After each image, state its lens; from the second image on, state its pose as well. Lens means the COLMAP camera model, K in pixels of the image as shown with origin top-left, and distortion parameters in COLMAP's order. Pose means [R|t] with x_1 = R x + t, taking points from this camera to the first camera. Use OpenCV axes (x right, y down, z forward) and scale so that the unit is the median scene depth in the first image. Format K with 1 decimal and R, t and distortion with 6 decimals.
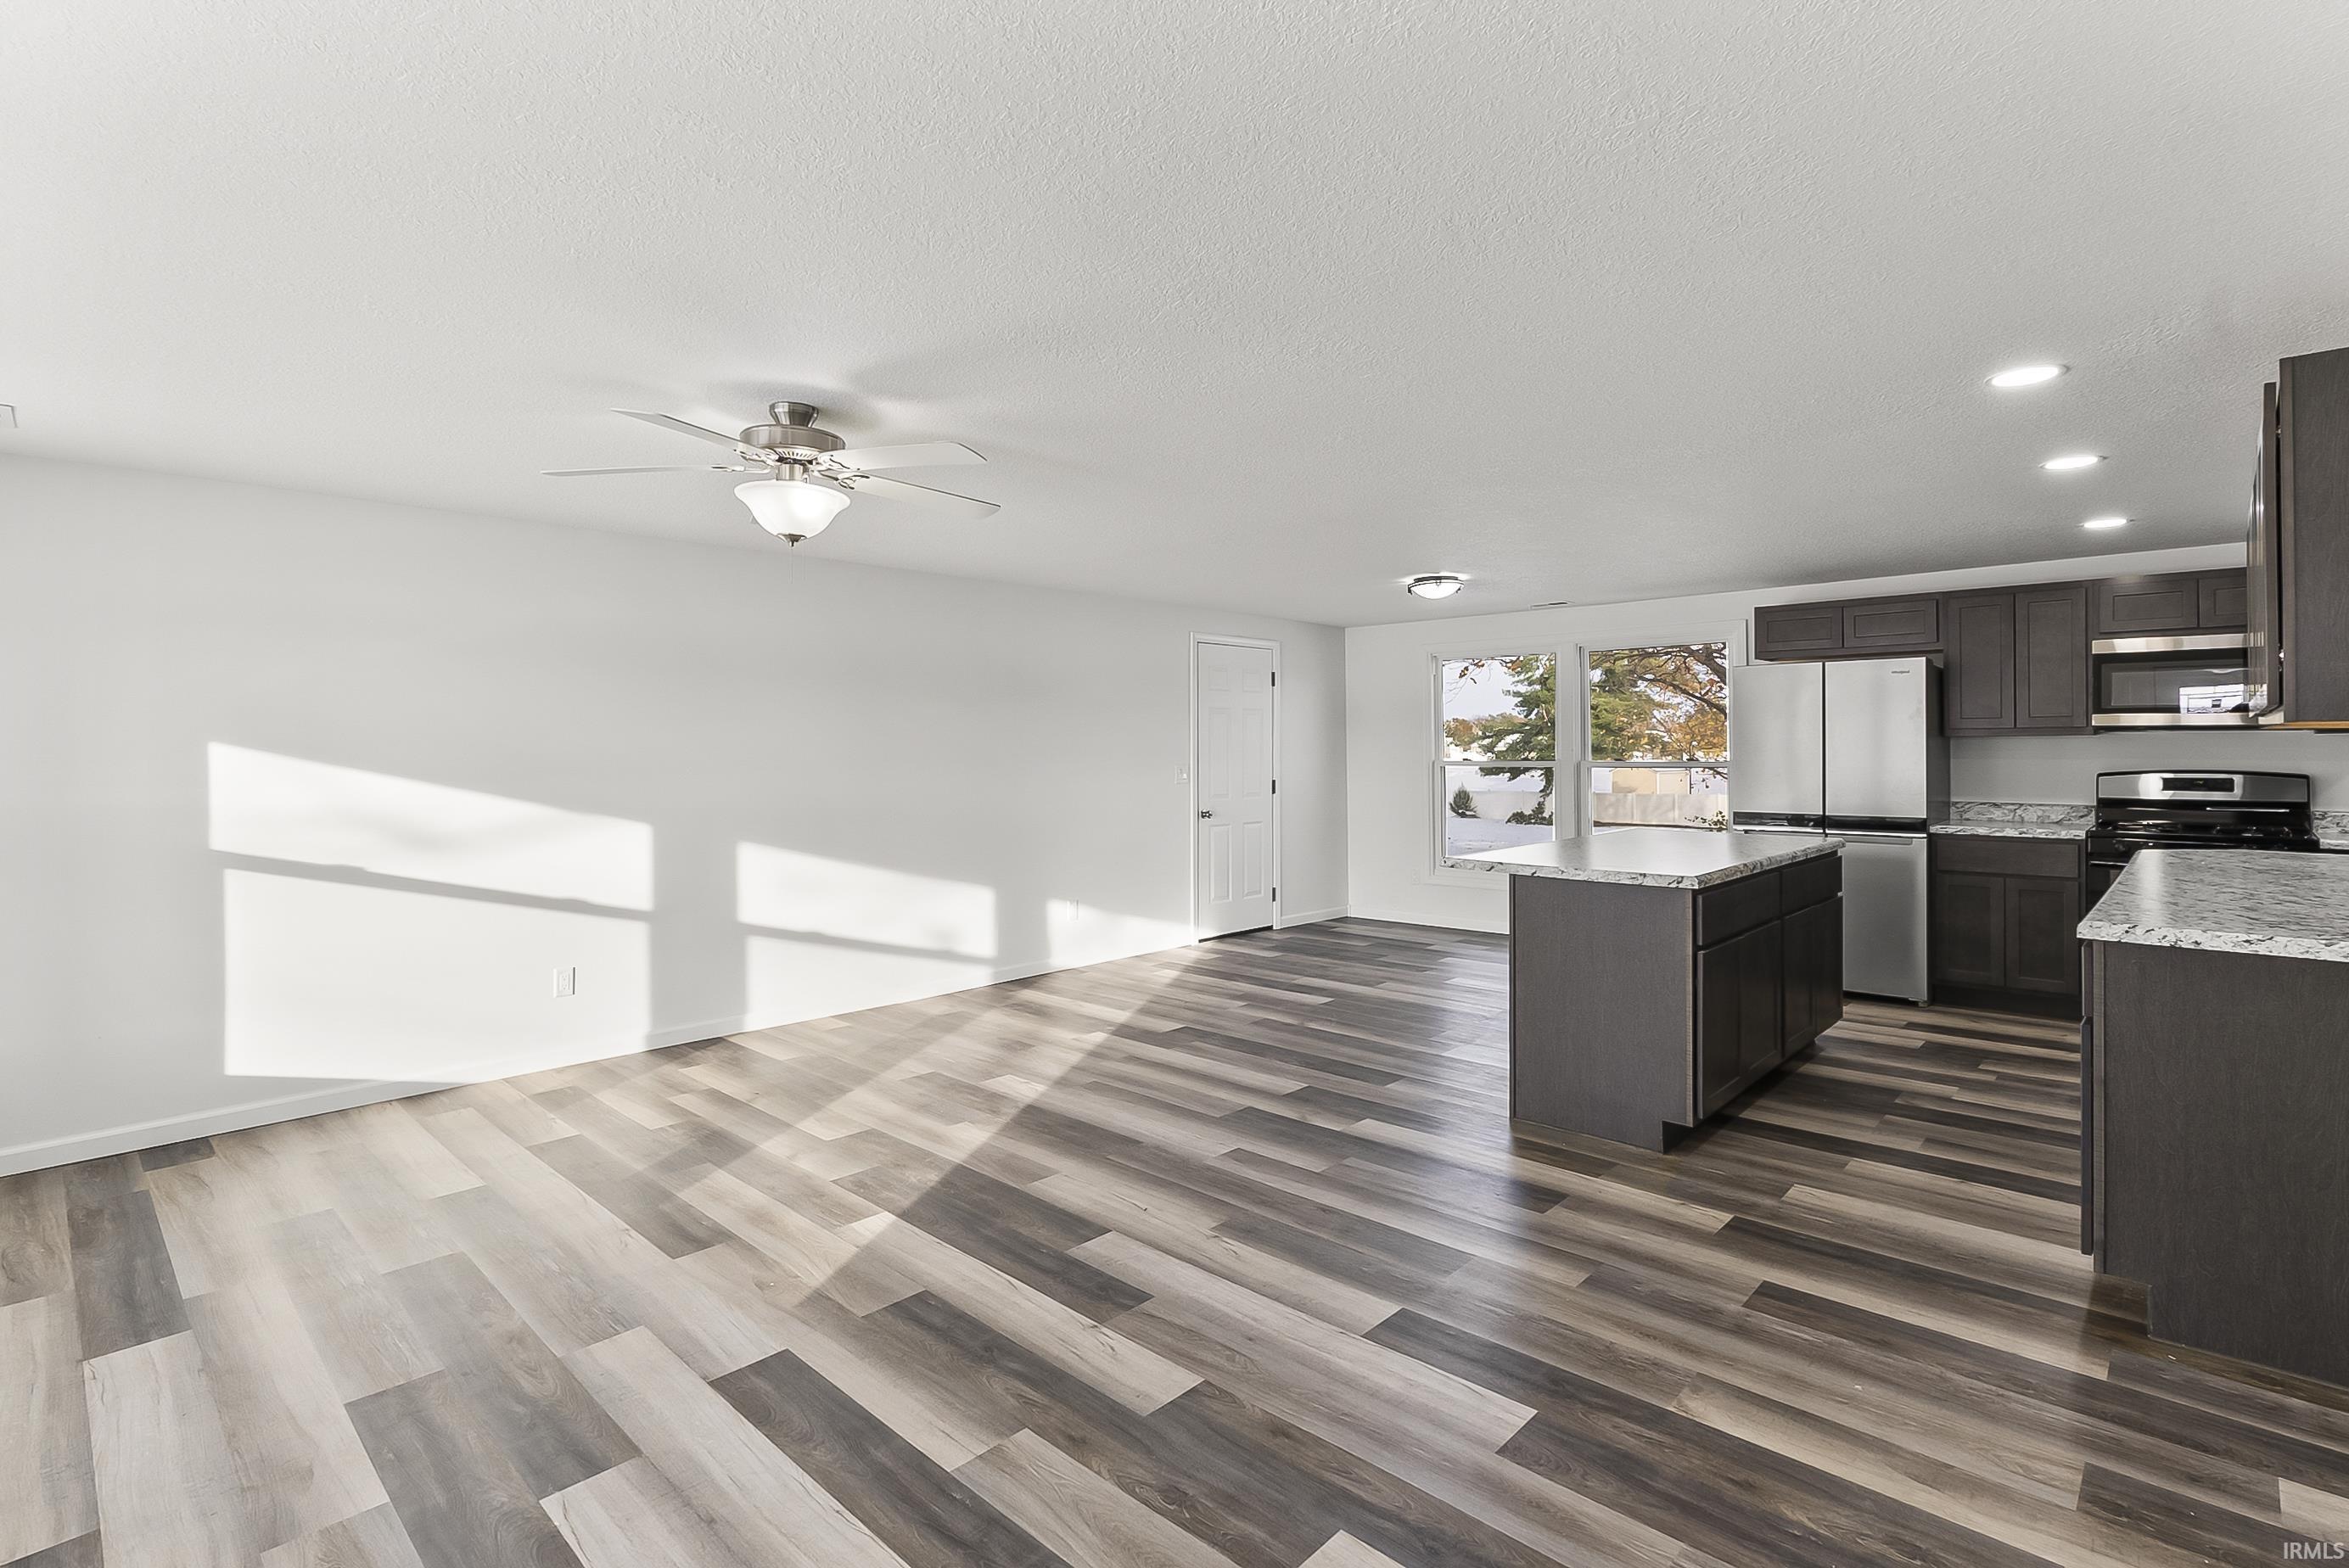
lens RADIAL K [[1114.8, 0, 1166.4], [0, 1114.8, 770.8], [0, 0, 1]] dist [-0.004059, -0.000421]
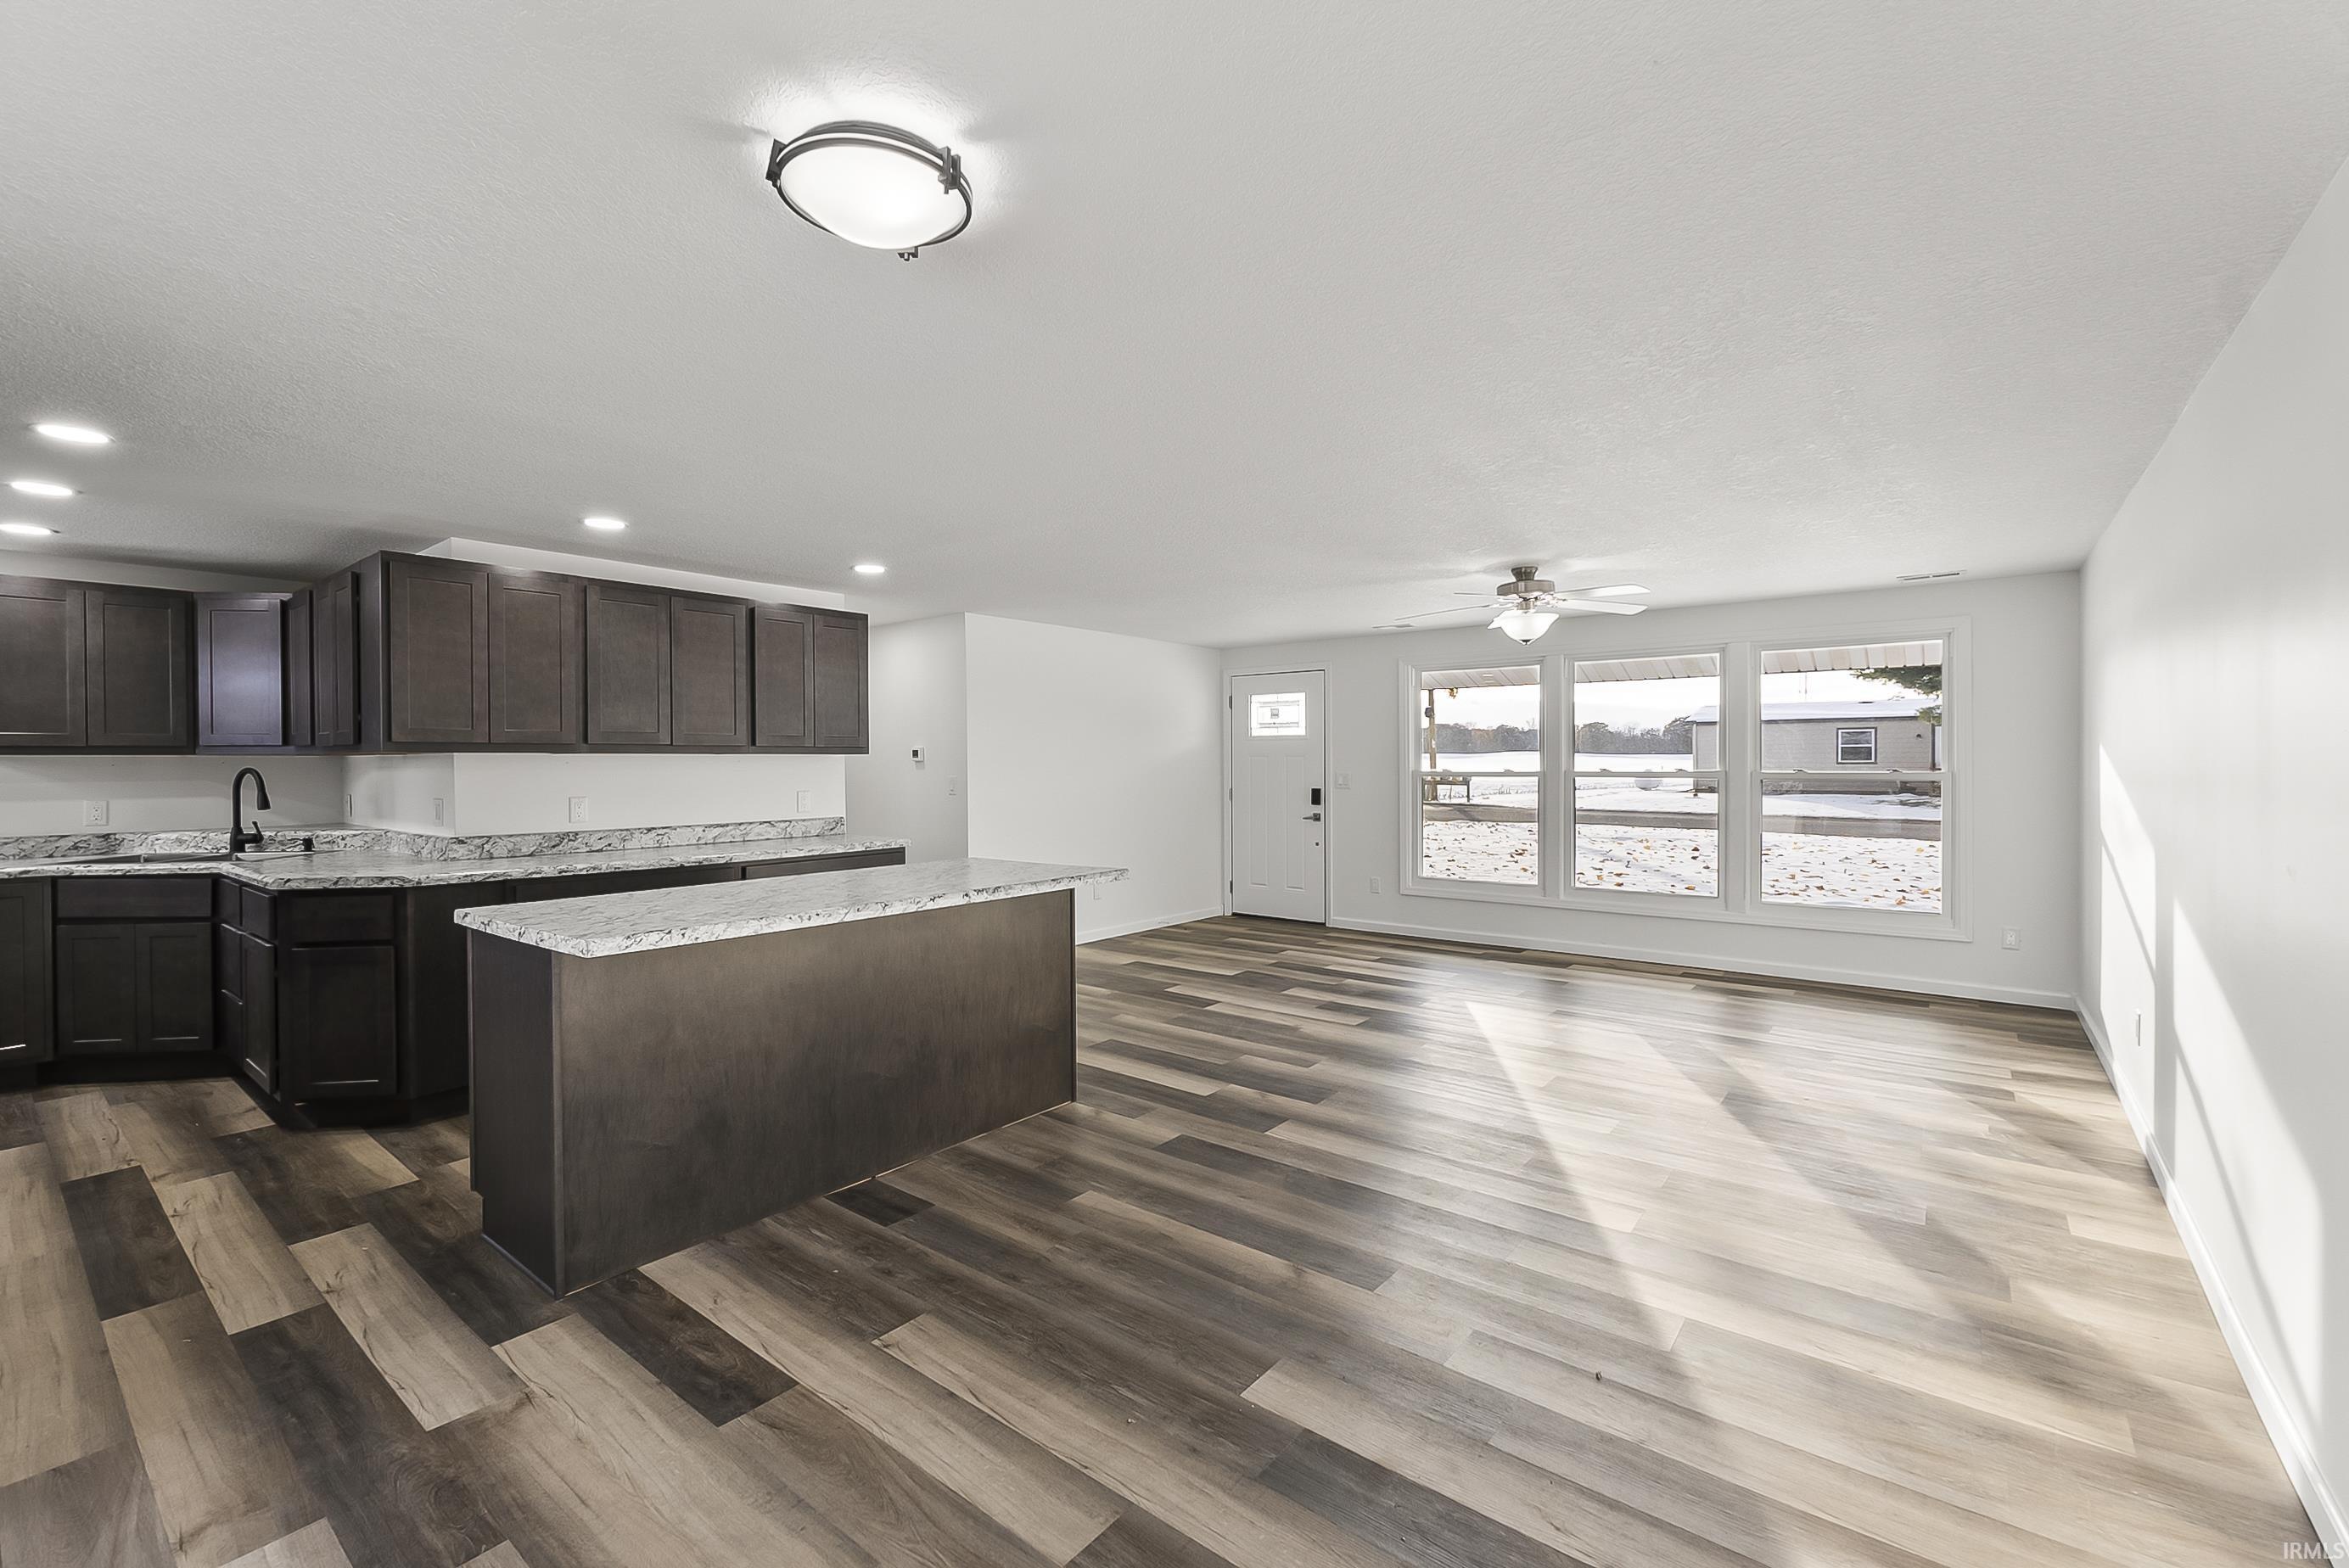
lens RADIAL K [[1015.4, 0, 1170.5], [0, 1015.4, 771.1], [0, 0, 1]] dist [0.003729, -0.001347]
pose [[-0.996549, 0.013394, -0.081913, 0.495243], [0.011423, 0.999635, 0.024489, -0.071759], [0.082211, 0.023468, -0.996339, 3.365052]]
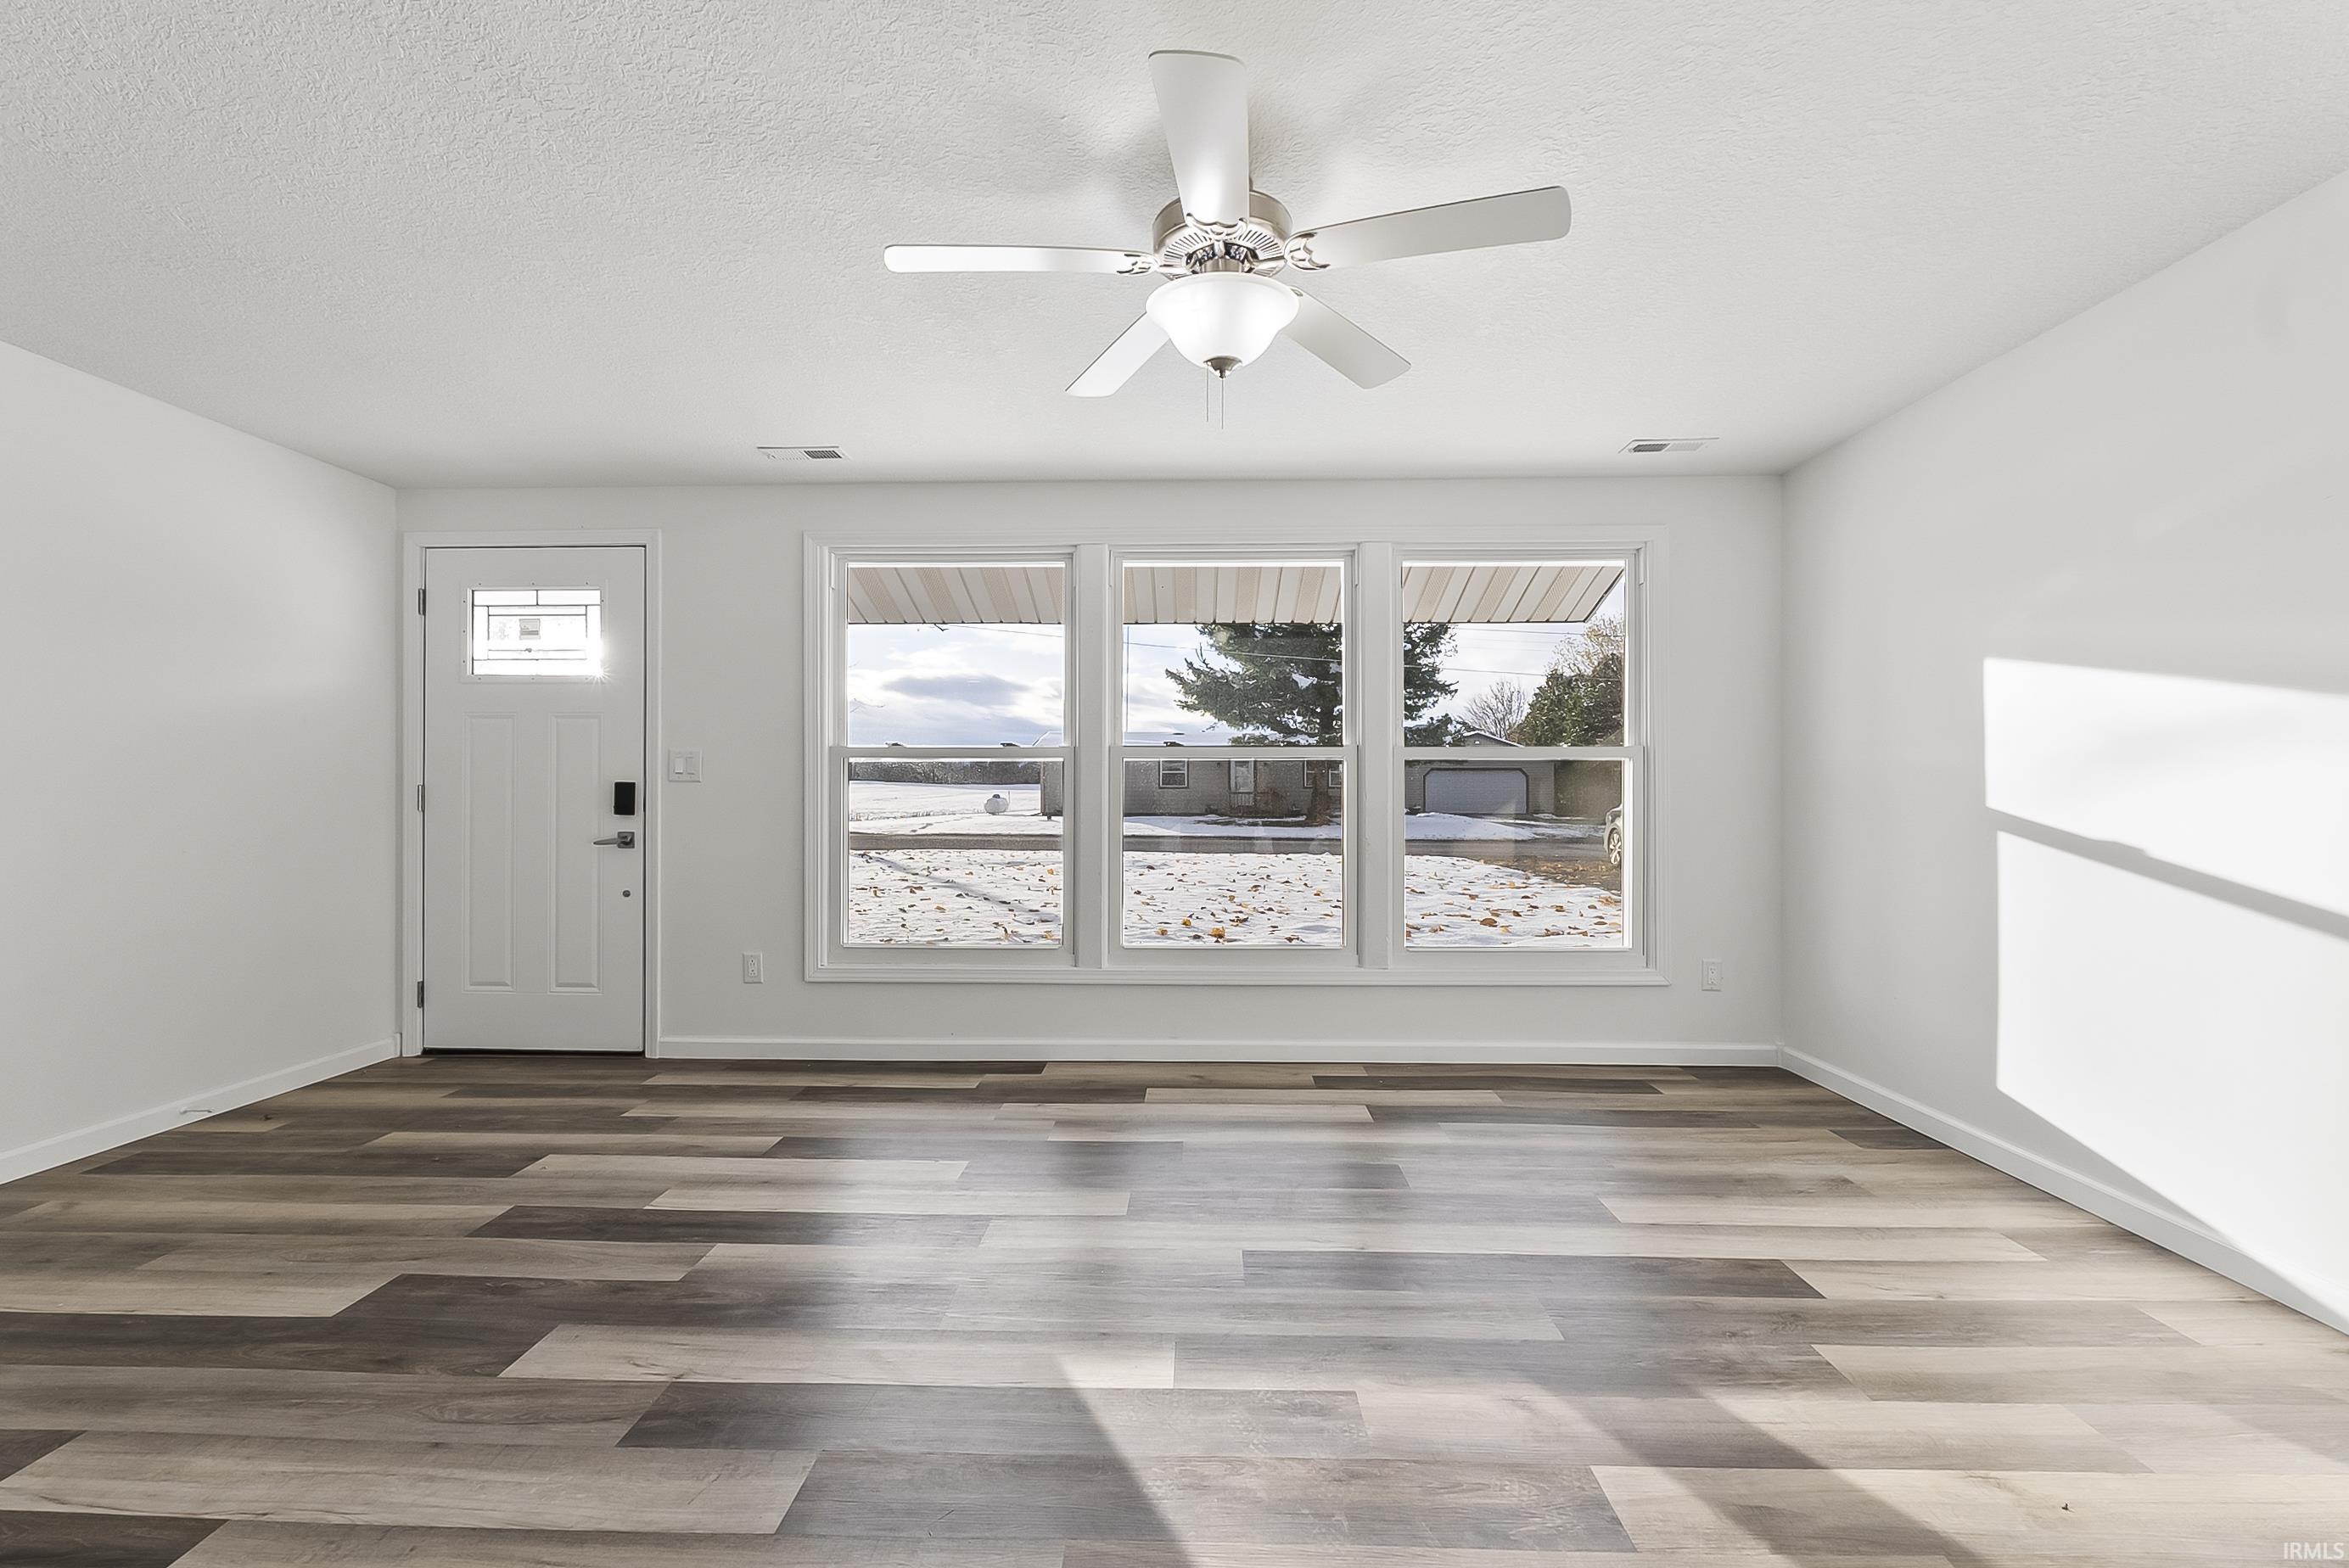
lens RADIAL K [[1015.4, 0, 1147.9], [0, 1015.4, 779.1], [0, 0, 1]] dist [0.003729, -0.001347]
pose [[-0.755750, -0.000025, -0.654860, 0.152981], [-0.002811, 0.999991, 0.003207, 0.074132], [0.654854, 0.004264, -0.755743, 1.734009]]
